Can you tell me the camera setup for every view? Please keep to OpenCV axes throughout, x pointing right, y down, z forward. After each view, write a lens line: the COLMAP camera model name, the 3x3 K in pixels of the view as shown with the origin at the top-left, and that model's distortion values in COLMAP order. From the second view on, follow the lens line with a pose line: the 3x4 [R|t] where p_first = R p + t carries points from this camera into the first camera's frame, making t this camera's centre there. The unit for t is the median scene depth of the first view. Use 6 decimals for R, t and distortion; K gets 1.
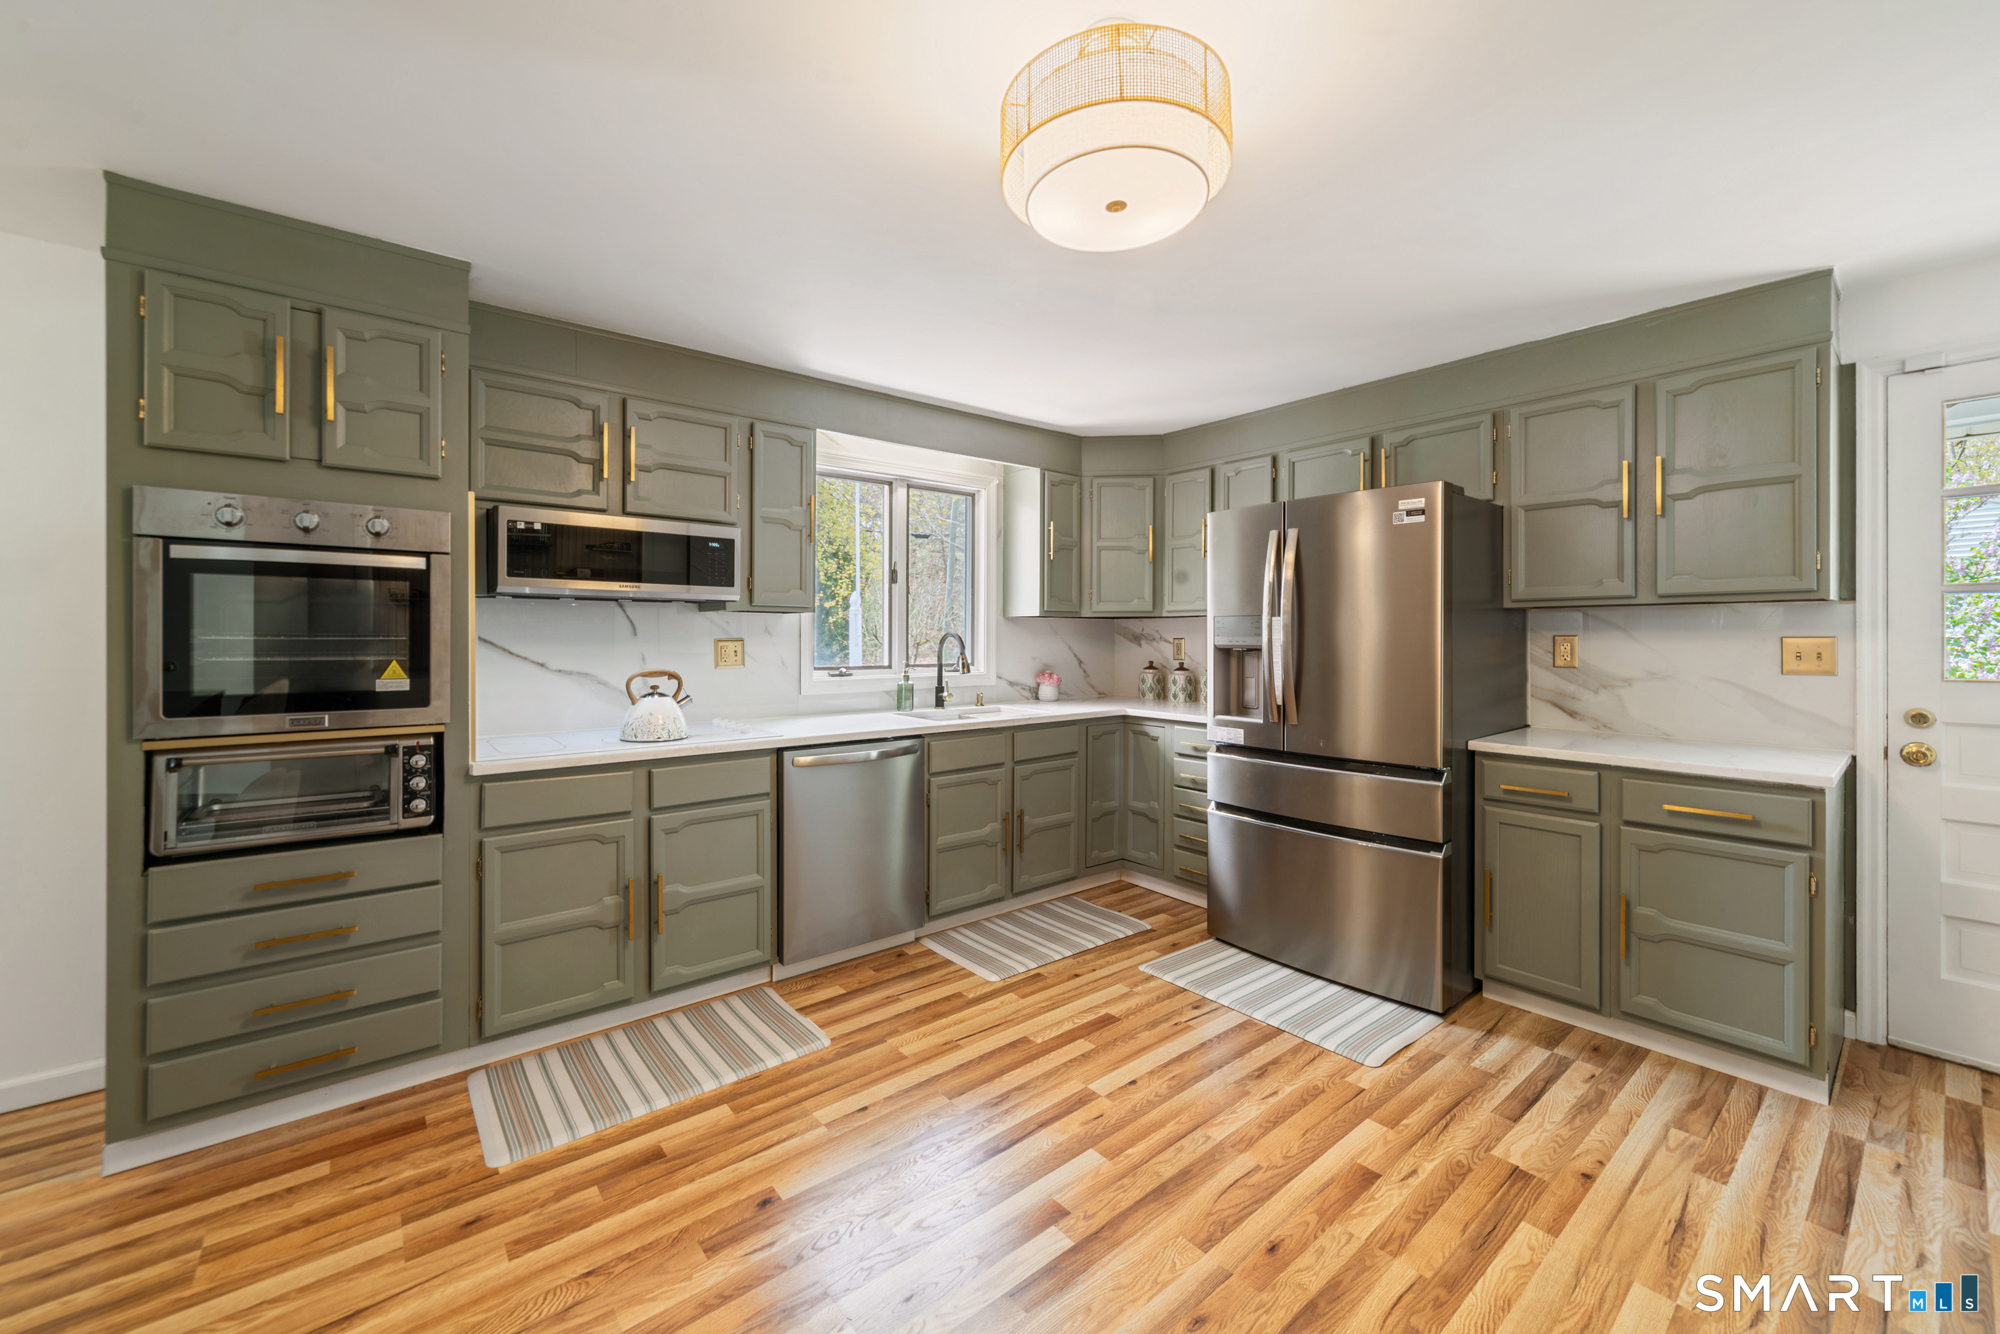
lens RADIAL K [[782.2, 0, 1000.2], [0, 782.2, 640.5], [0, 0, 1]] dist [-0.000239, 0.000454]
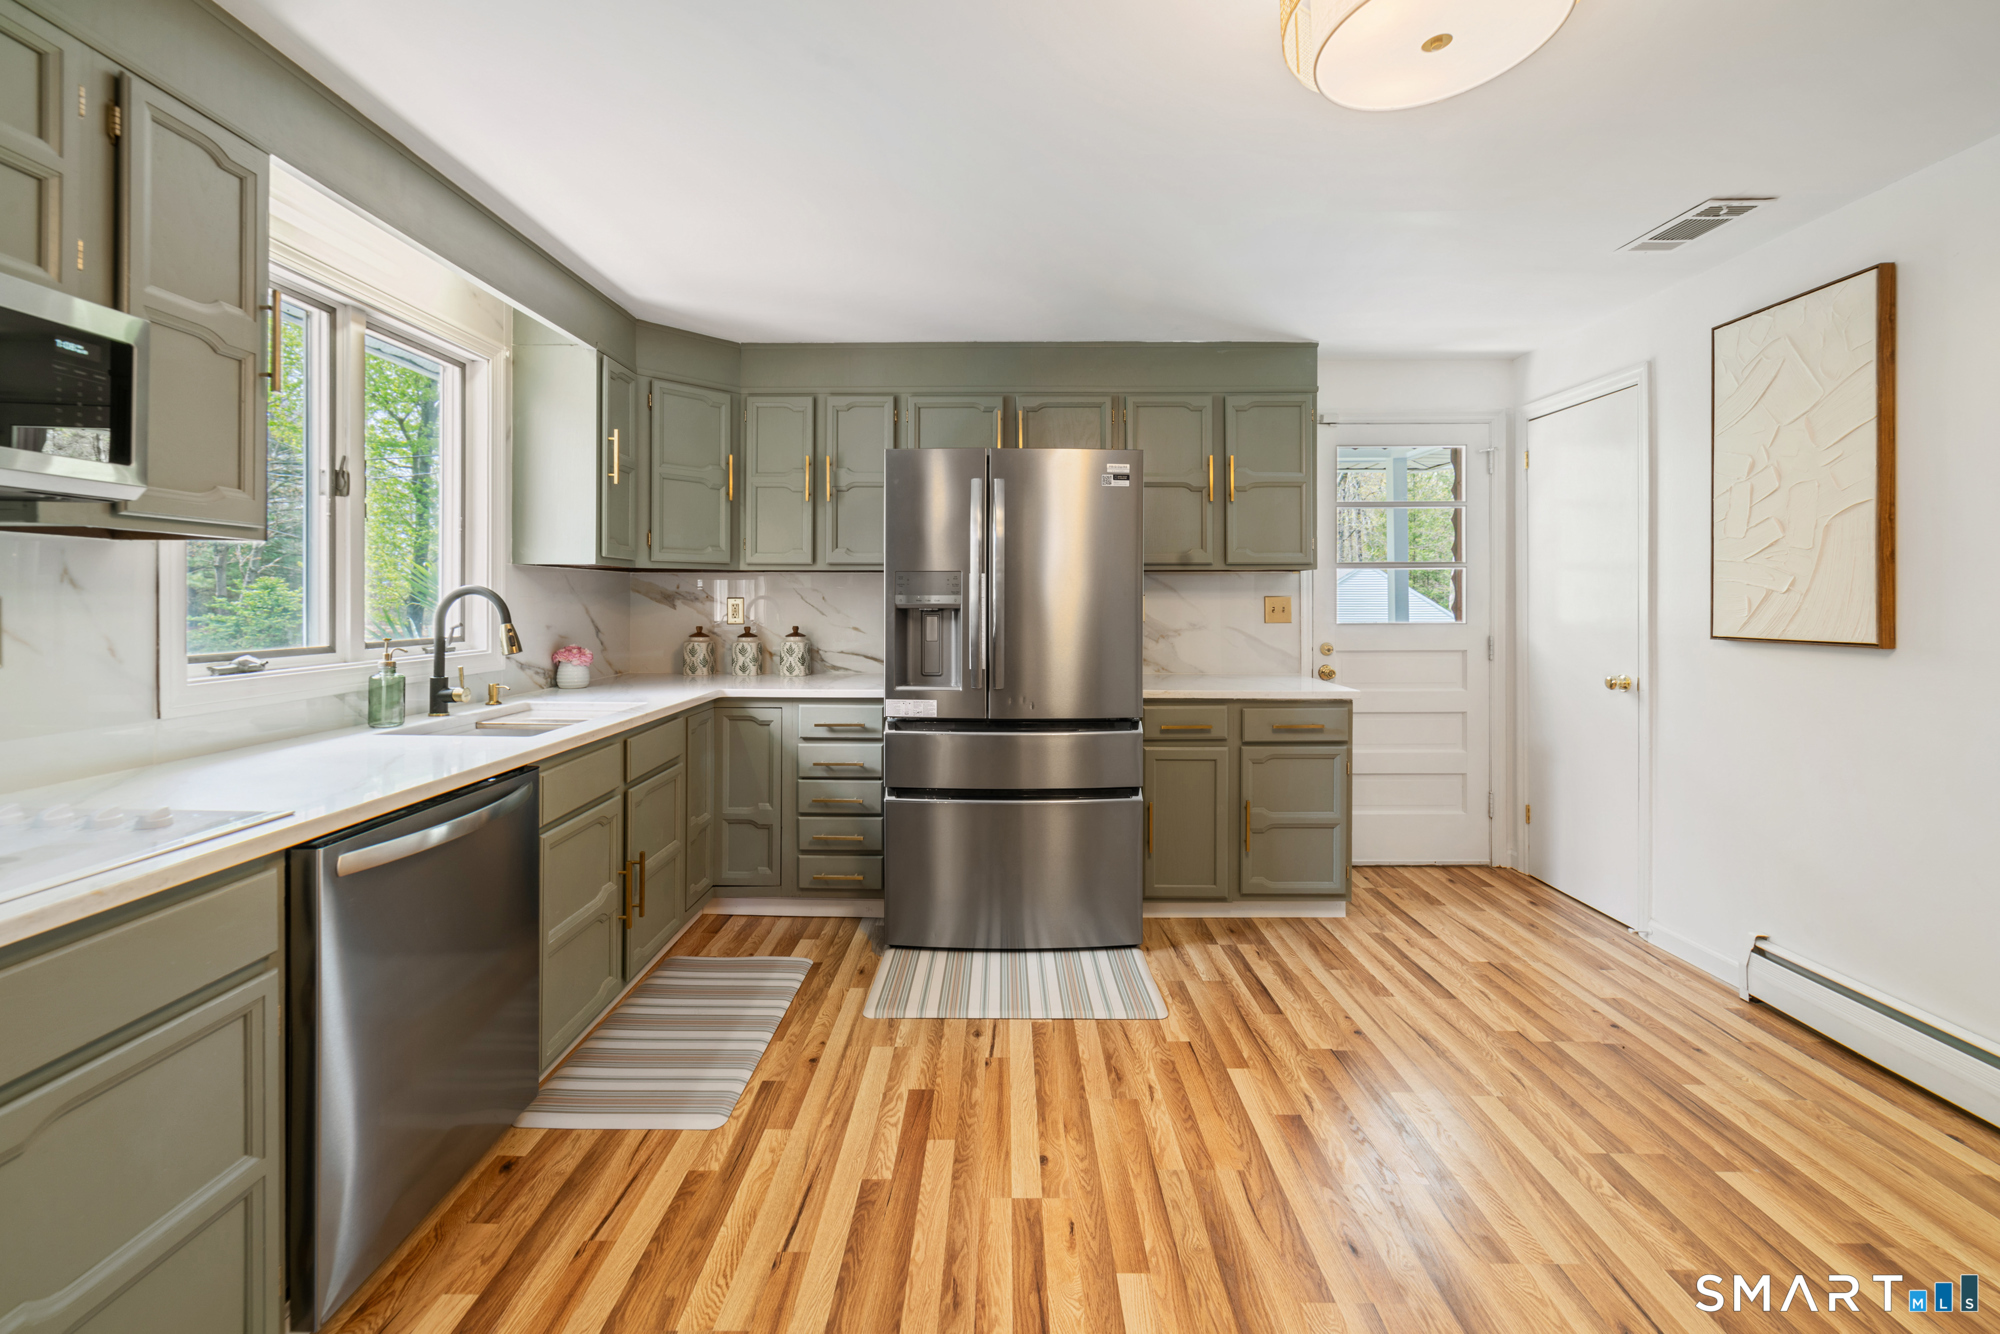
lens RADIAL K [[797.1, 0, 999.8], [0, 797.1, 600.6], [0, 0, 1]] dist [0.000022, 0.000337]
pose [[0.641809, -0.000892, 0.766864, -0.379653], [0.003398, 0.999993, -0.001681, 0.004092], [-0.766857, 0.003685, 0.641808, 0.416353]]
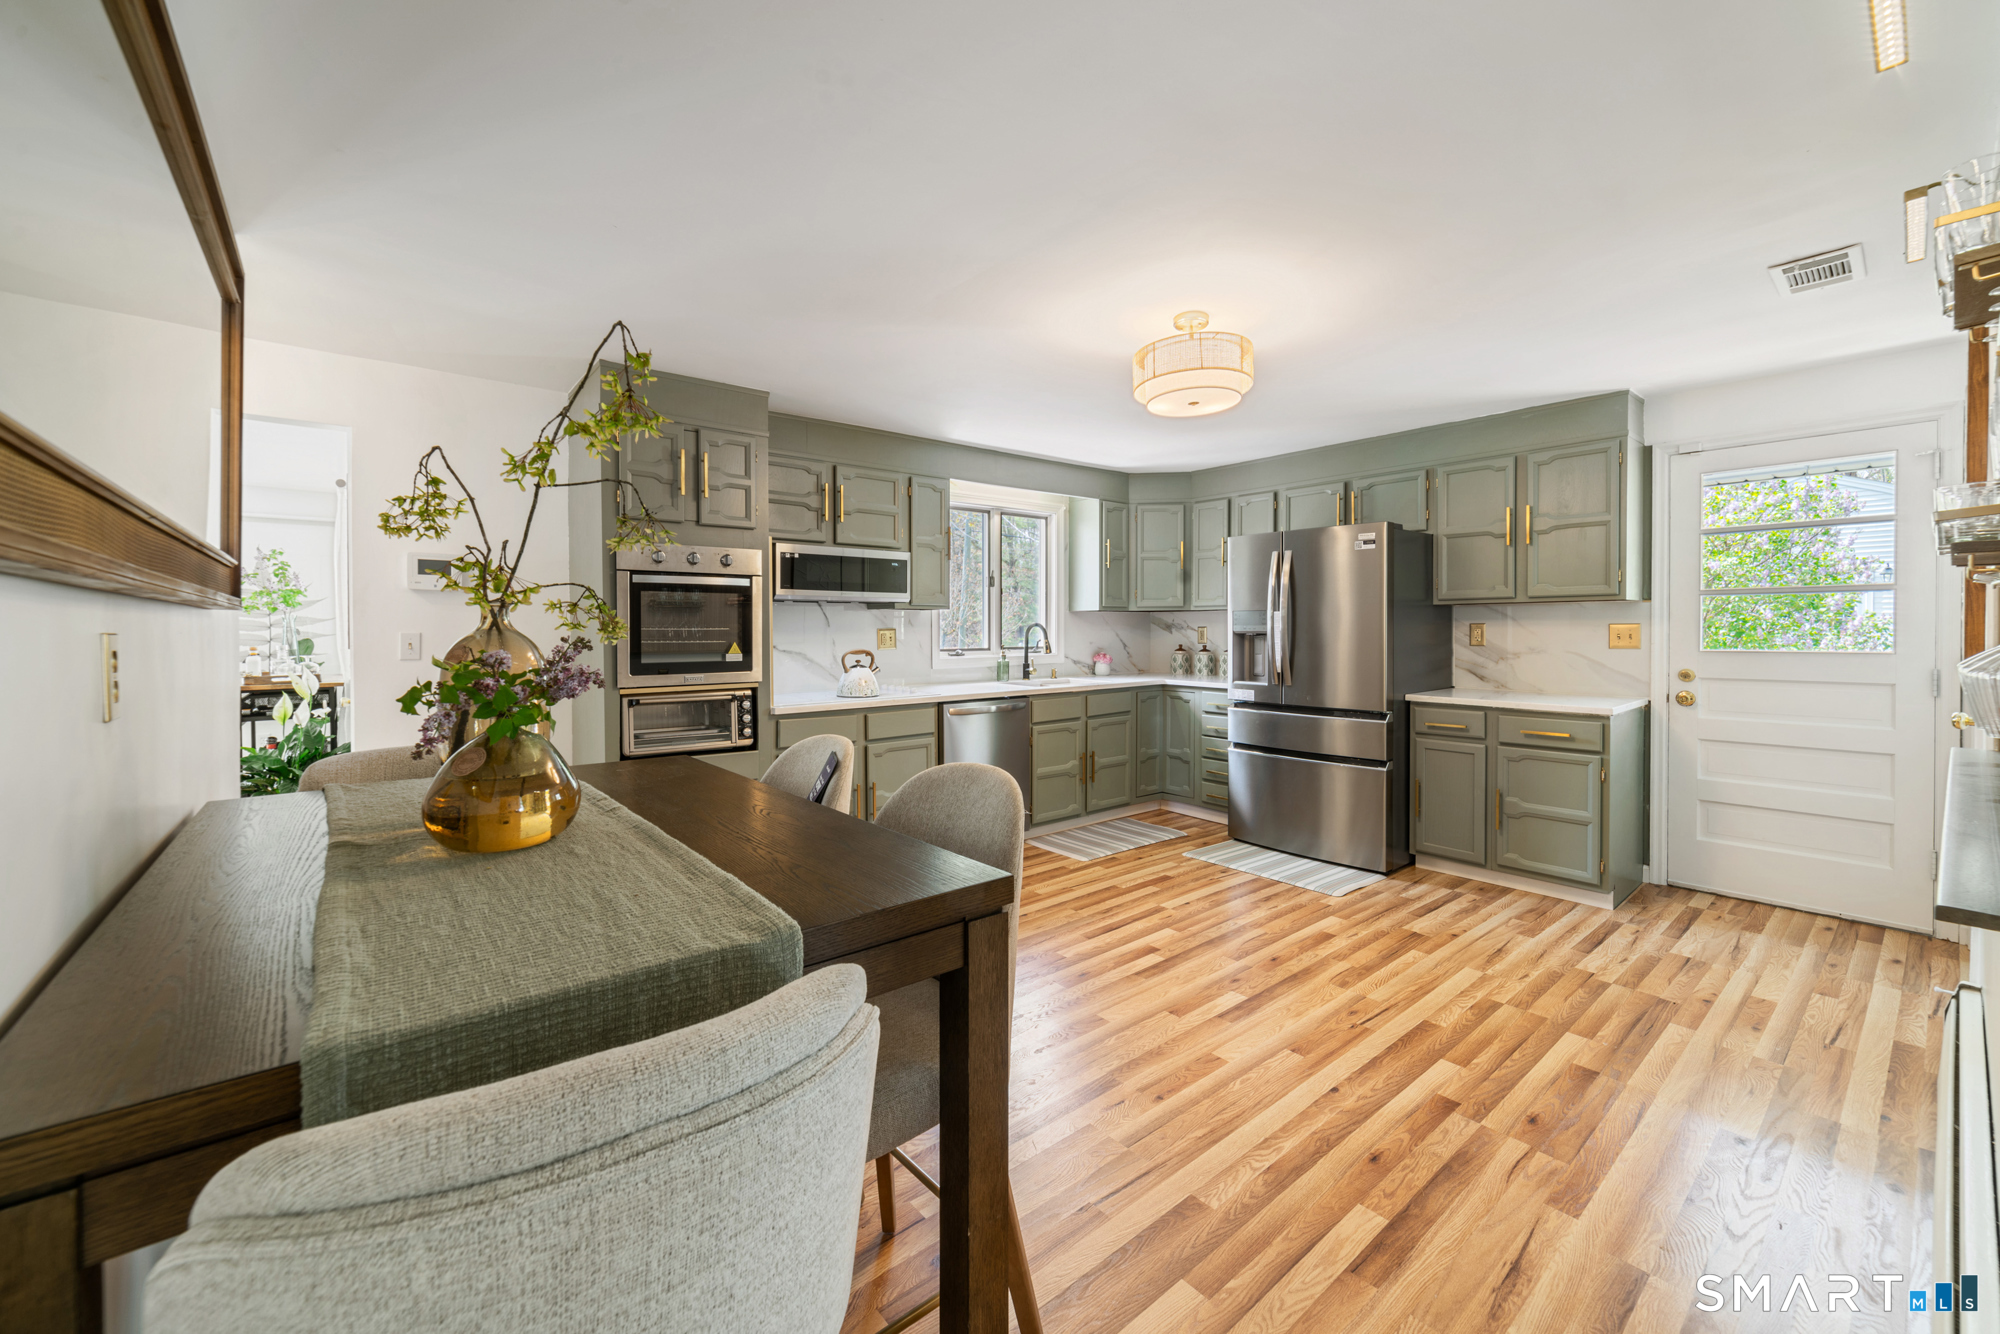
lens RADIAL K [[779.6, 0, 1006.0], [0, 779.6, 640.9], [0, 0, 1]] dist [-0.001325, 0.000158]
pose [[0.999985, -0.004798, 0.002585, -0.164093], [0.004763, 0.999899, 0.013405, 0.002497], [-0.002649, -0.013393, 0.999907, -0.476316]]
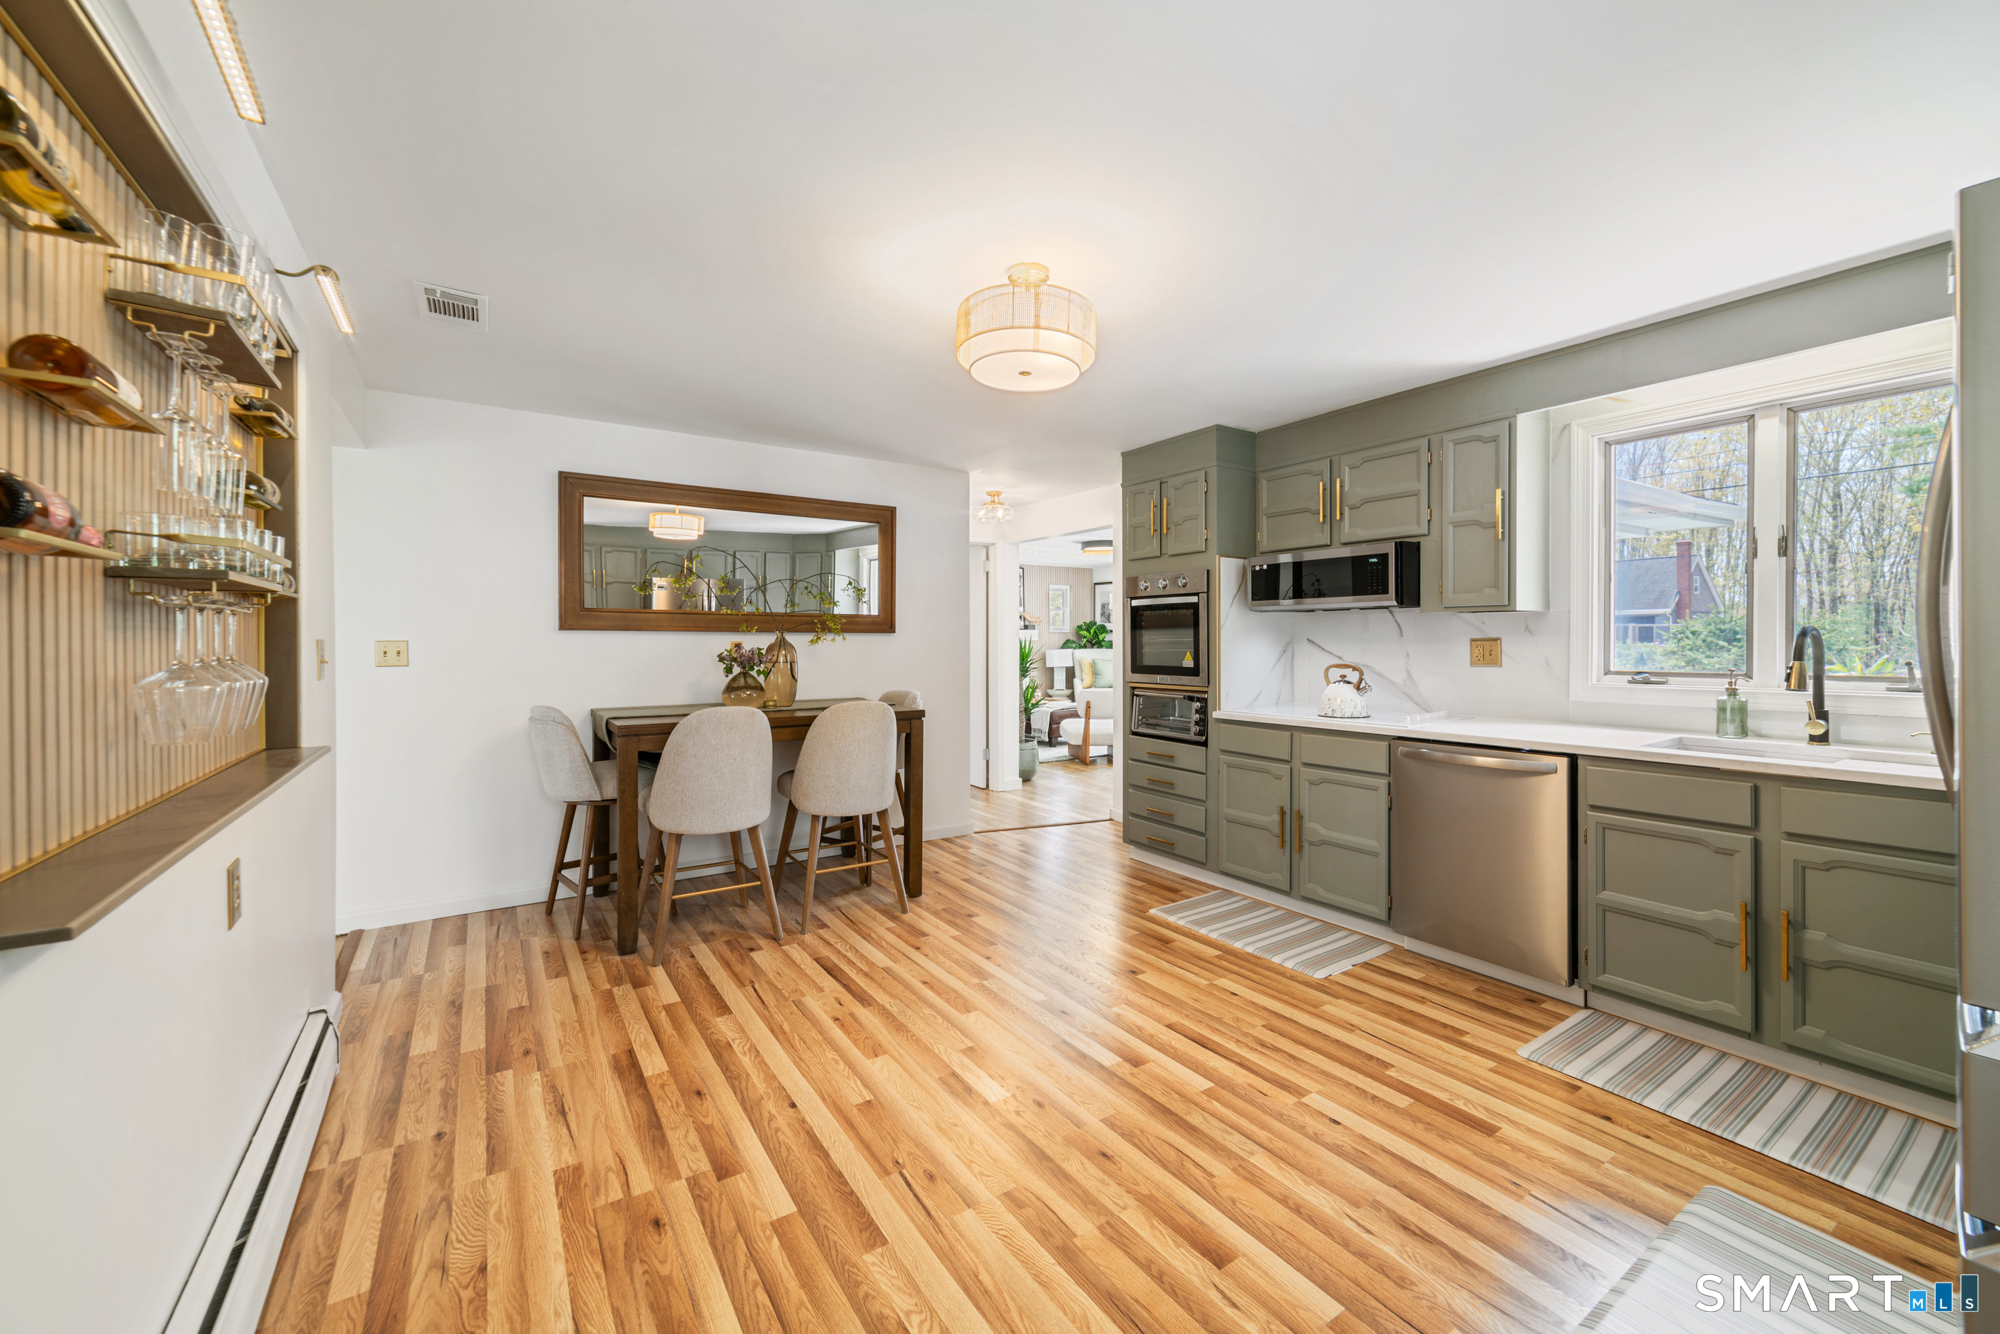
lens RADIAL K [[782.2, 0, 1000.2], [0, 782.2, 640.5], [0, 0, 1]] dist [-0.000239, 0.000454]
pose [[-0.102725, -0.000674, -0.994710, 0.904027], [0.003215, 0.999994, -0.001010, -0.000414], [0.994705, -0.003302, -0.102722, 0.566397]]
